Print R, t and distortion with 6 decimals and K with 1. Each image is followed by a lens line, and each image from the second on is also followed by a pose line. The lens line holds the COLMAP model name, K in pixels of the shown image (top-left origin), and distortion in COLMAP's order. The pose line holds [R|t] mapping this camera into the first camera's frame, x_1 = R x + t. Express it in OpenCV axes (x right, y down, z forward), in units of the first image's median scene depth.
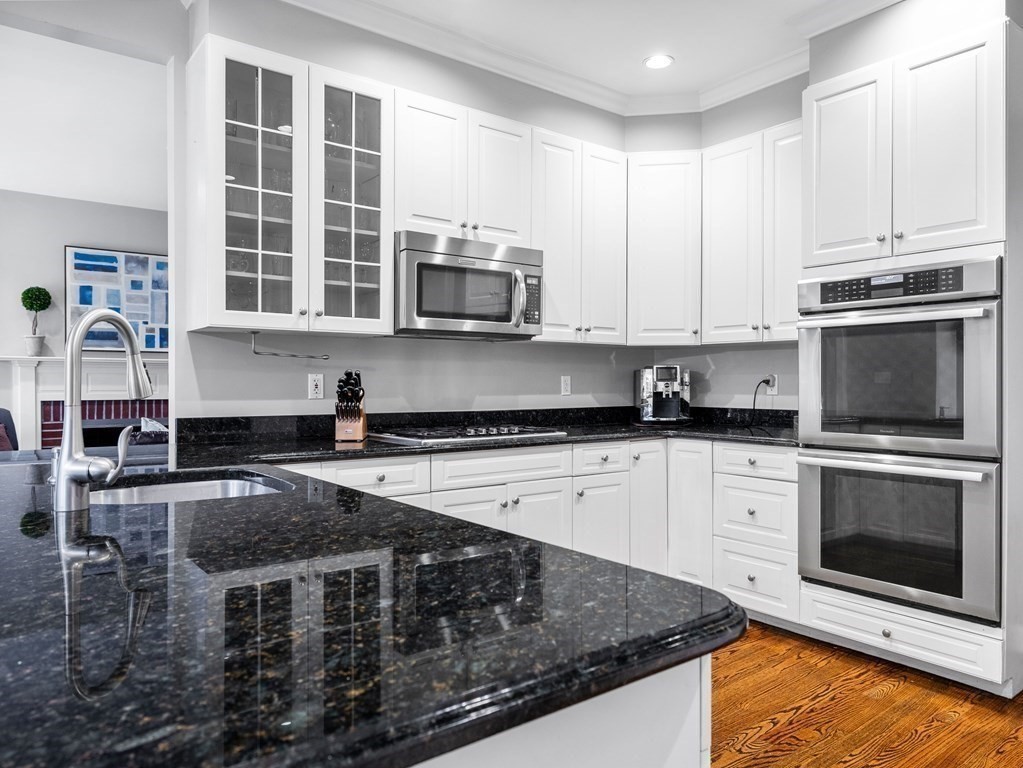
lens RADIAL K [[691.3, 0, 511.4], [0, 691.3, 381.0], [0, 0, 1]] dist [-0.005205, 0.001028]
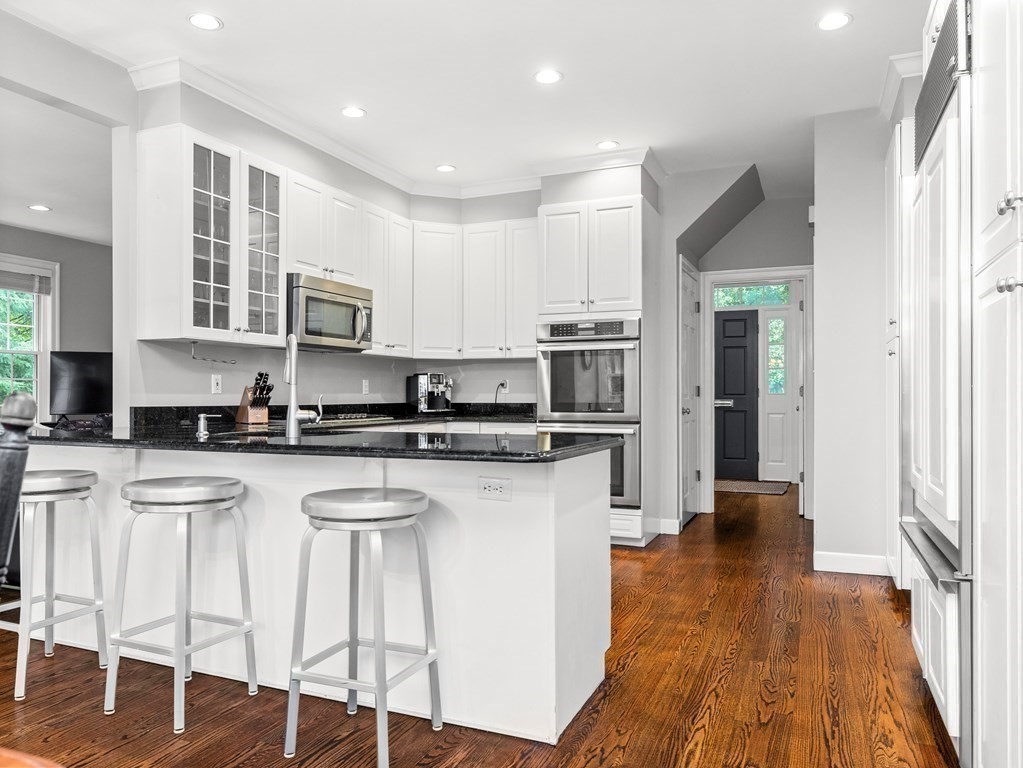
lens RADIAL K [[687.8, 0, 513.3], [0, 687.8, 386.4], [0, 0, 1]] dist [-0.004327, 0.001569]
pose [[0.872991, 0.003976, 0.487720, -0.427579], [0.000870, 0.999952, -0.009709, 0.024435], [-0.487736, 0.008900, 0.872946, -0.403711]]
